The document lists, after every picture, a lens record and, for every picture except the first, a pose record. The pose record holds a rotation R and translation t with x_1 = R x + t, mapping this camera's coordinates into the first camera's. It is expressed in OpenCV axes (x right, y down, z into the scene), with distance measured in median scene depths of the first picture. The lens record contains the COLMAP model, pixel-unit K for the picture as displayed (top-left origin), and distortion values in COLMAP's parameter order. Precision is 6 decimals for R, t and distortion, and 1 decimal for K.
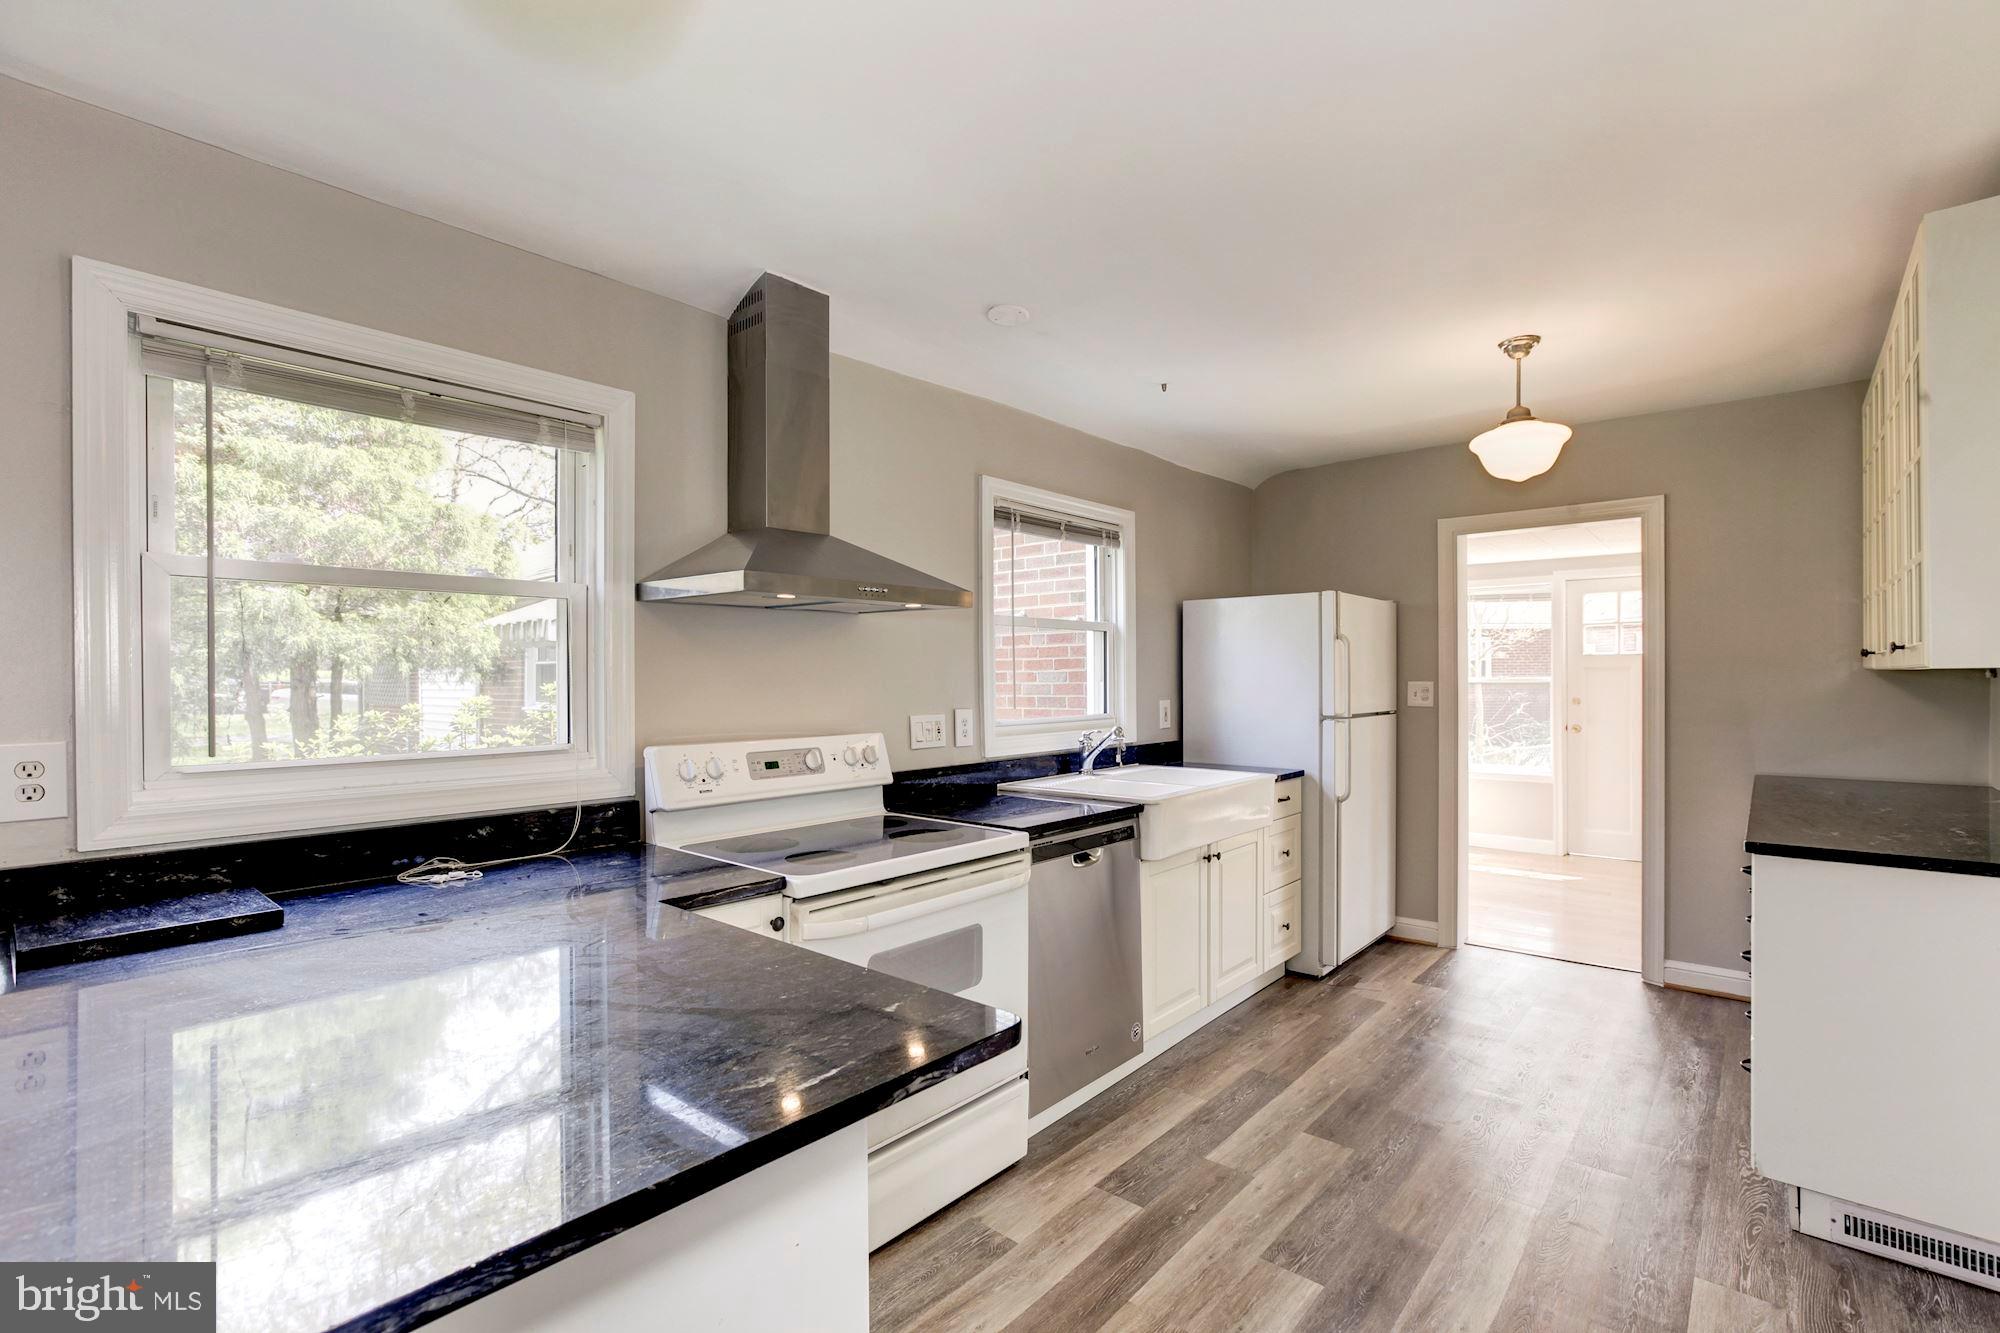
lens RADIAL K [[975.6, 0, 980.1], [0, 975.6, 681.3], [0, 0, 1]] dist [-0.027127, 0.004099]
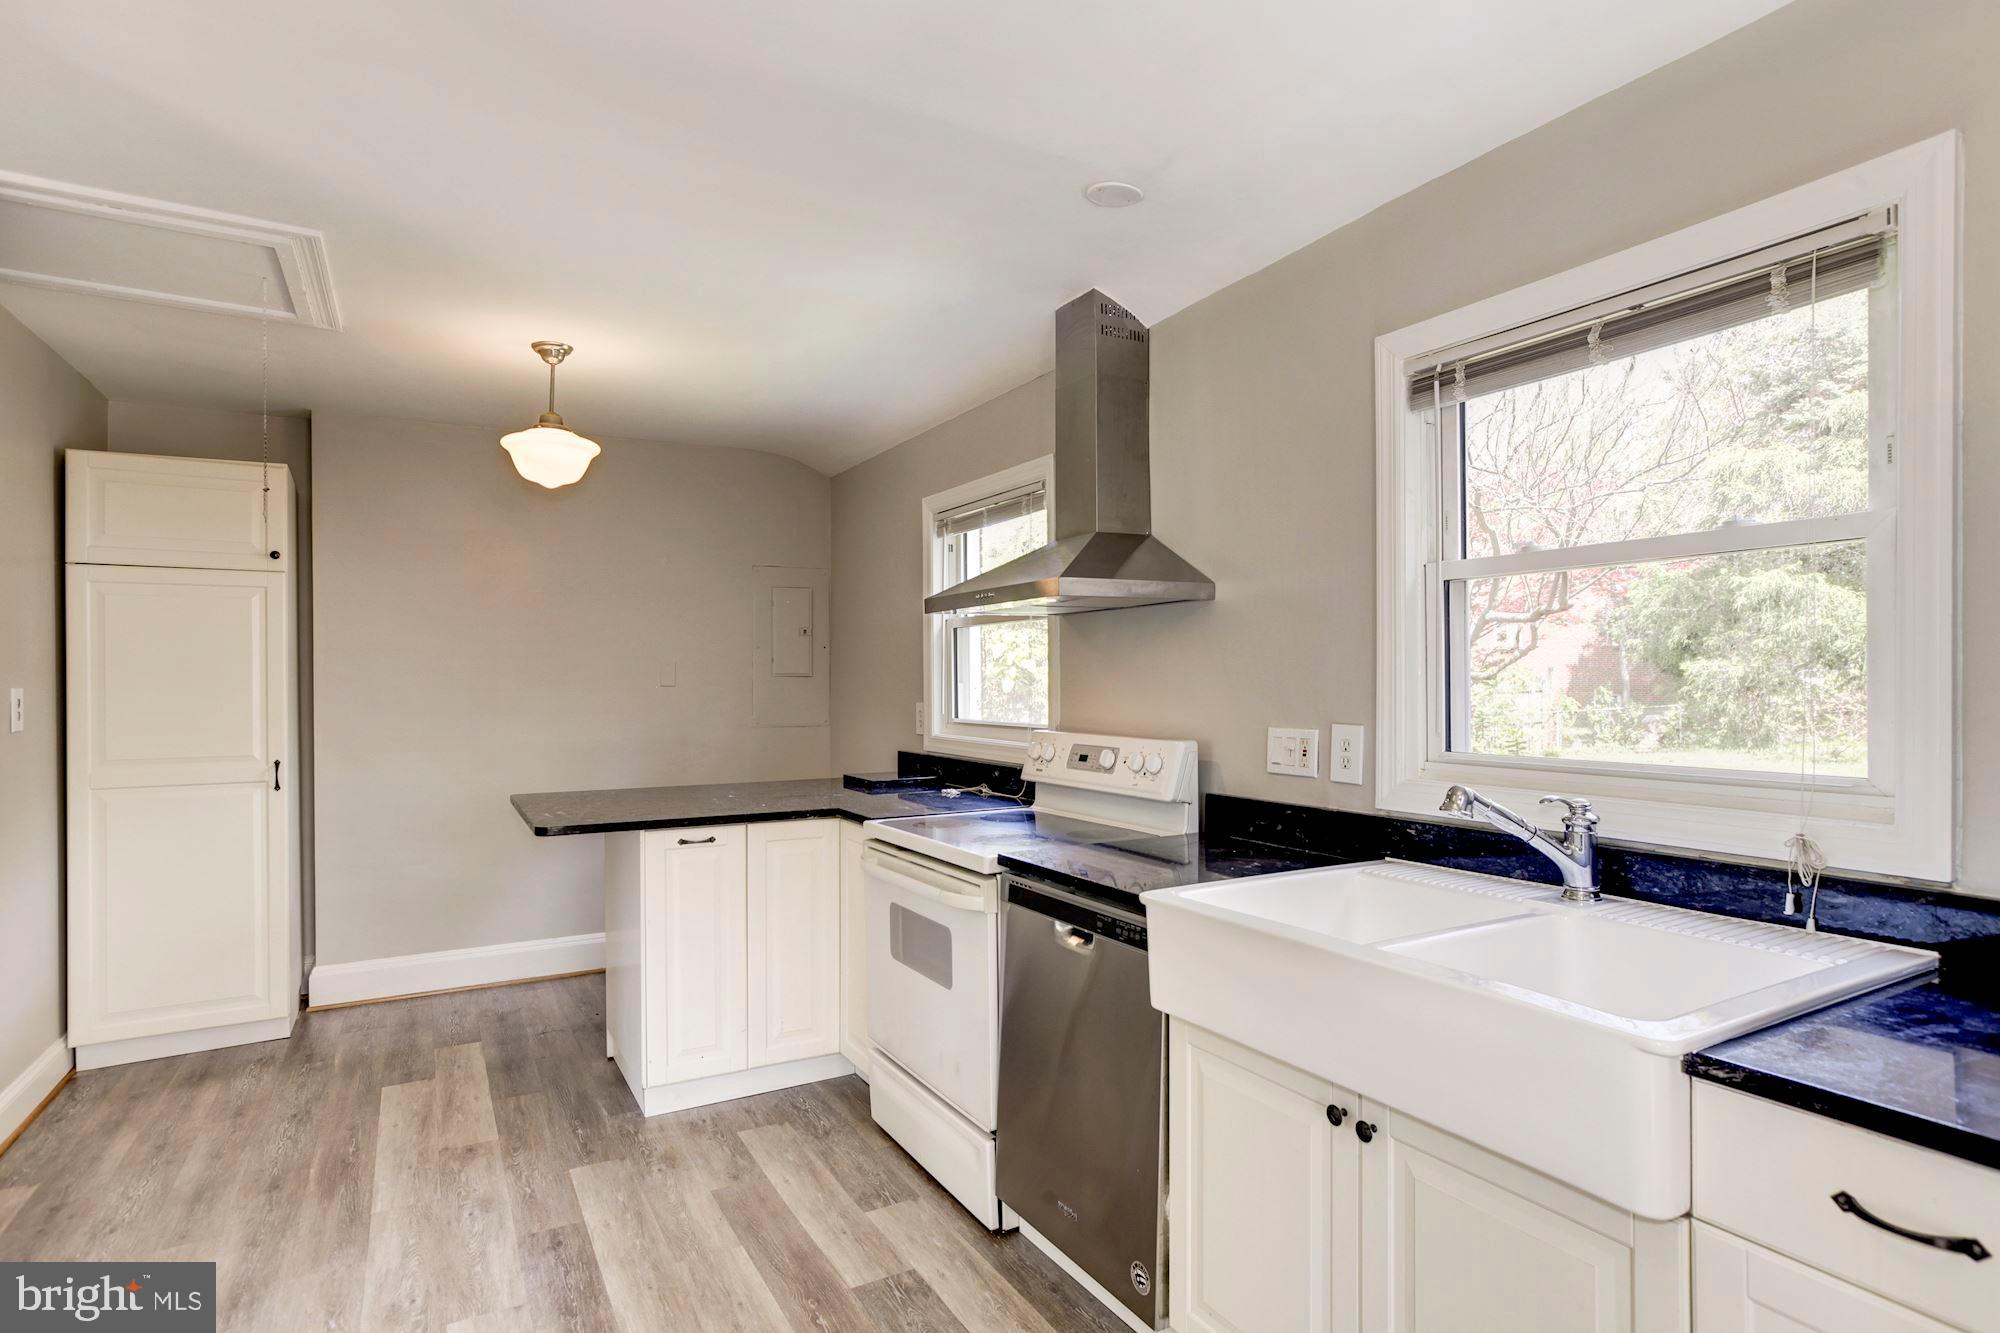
lens RADIAL K [[1058.2, 0, 992.6], [0, 1058.2, 678.3], [0, 0, 1]] dist [-0.023935, 0.021373]
pose [[-0.358657, 0.008350, -0.933432, 0.784030], [0.006381, 0.999959, 0.006493, -0.008755], [0.933448, -0.003627, -0.358696, 1.141301]]
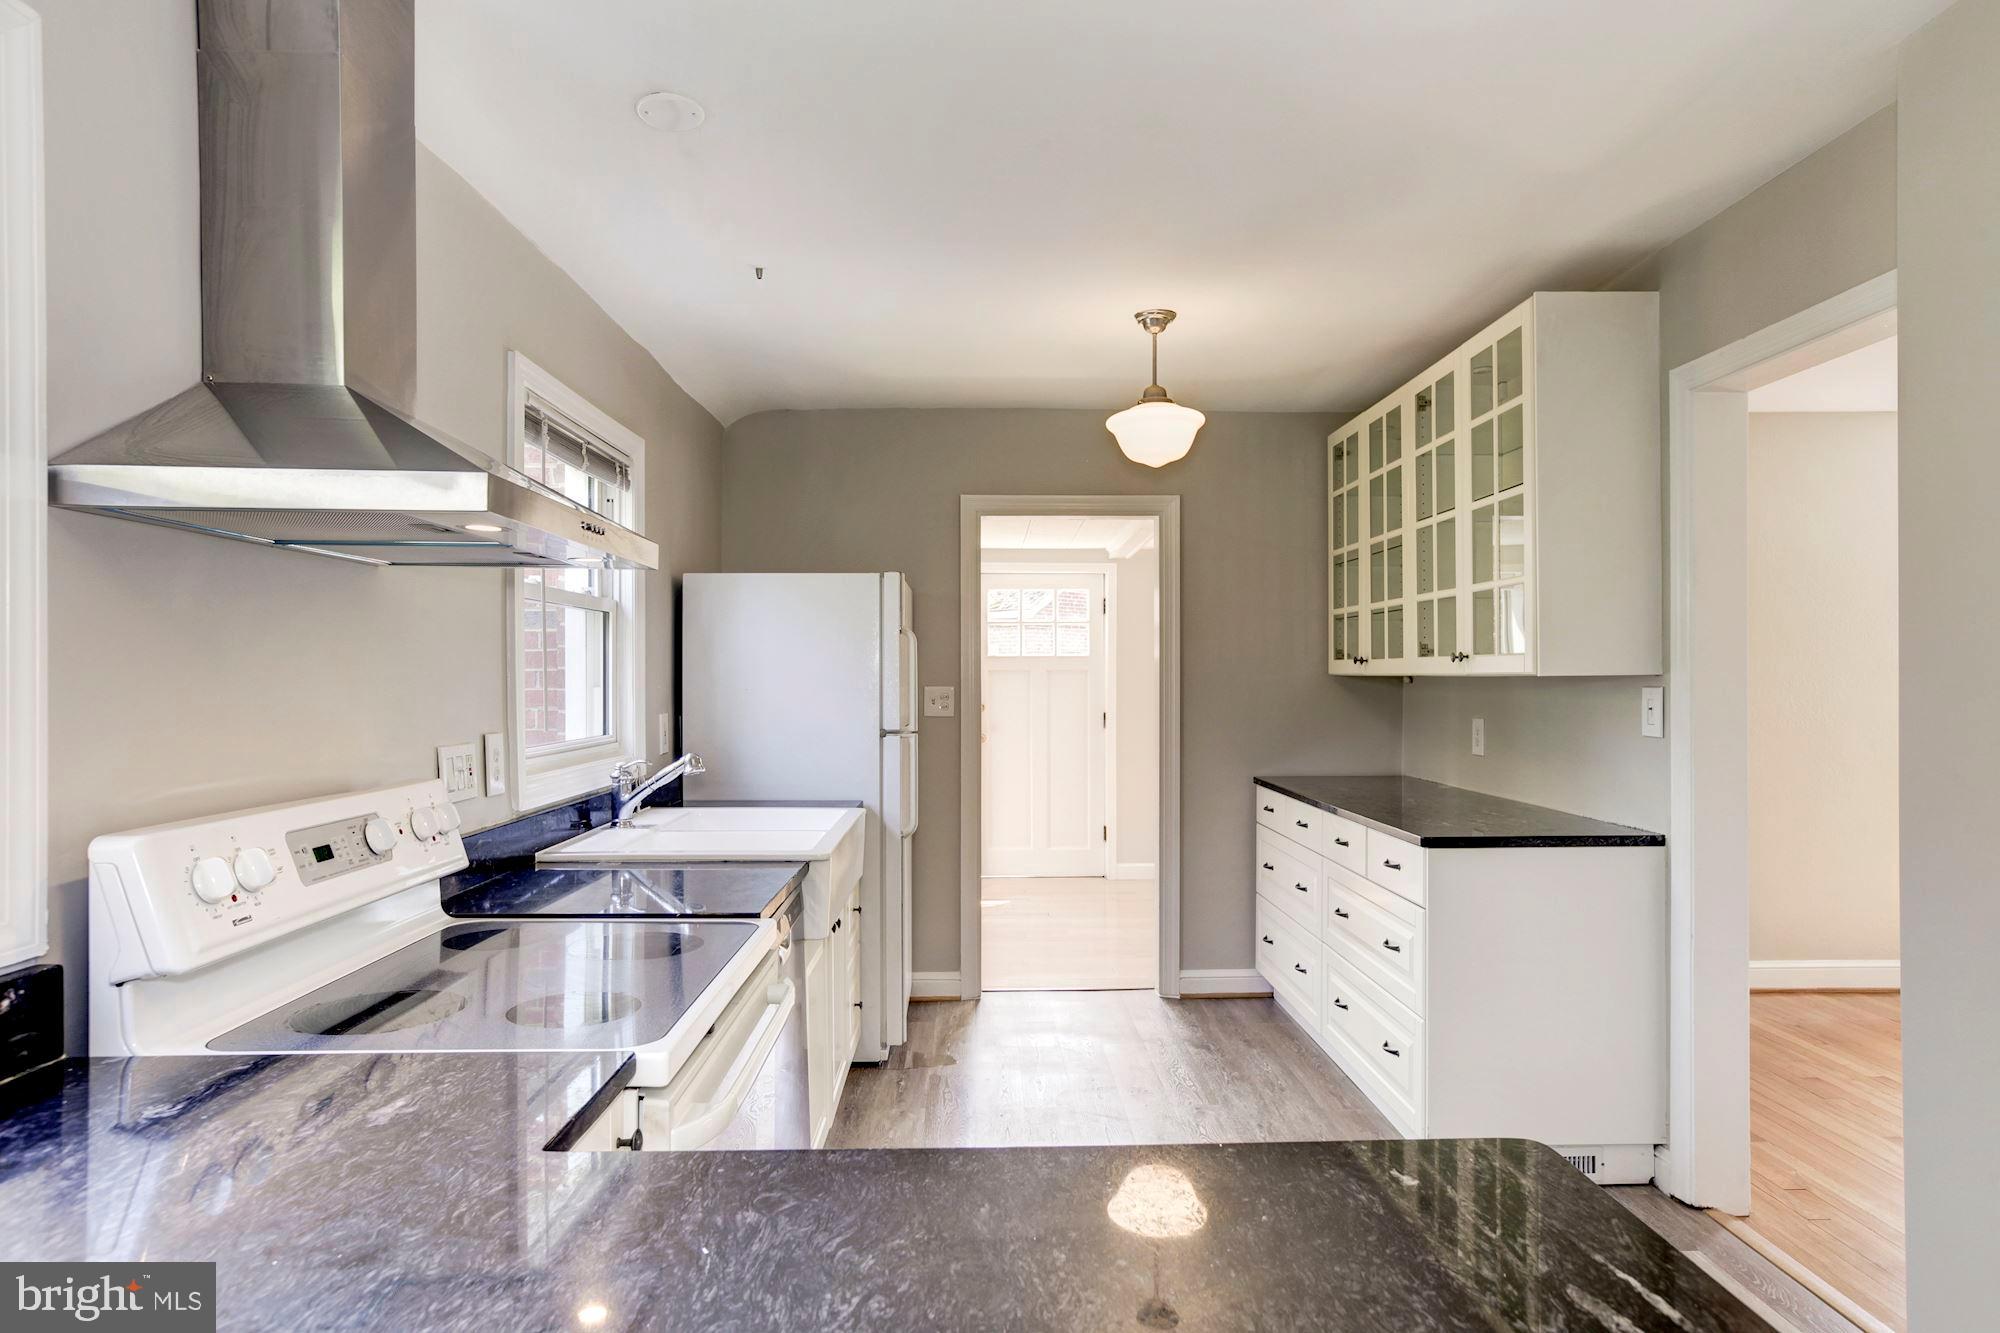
lens RADIAL K [[1264.8, 0, 1051.2], [0, 1264.8, 674.8], [0, 0, 1]] dist [0.002350, 0.013479]
pose [[0.706165, 0.004385, 0.708033, -0.359004], [0.001151, 0.999972, -0.007342, -0.002034], [-0.708046, 0.005999, 0.706141, 0.225251]]
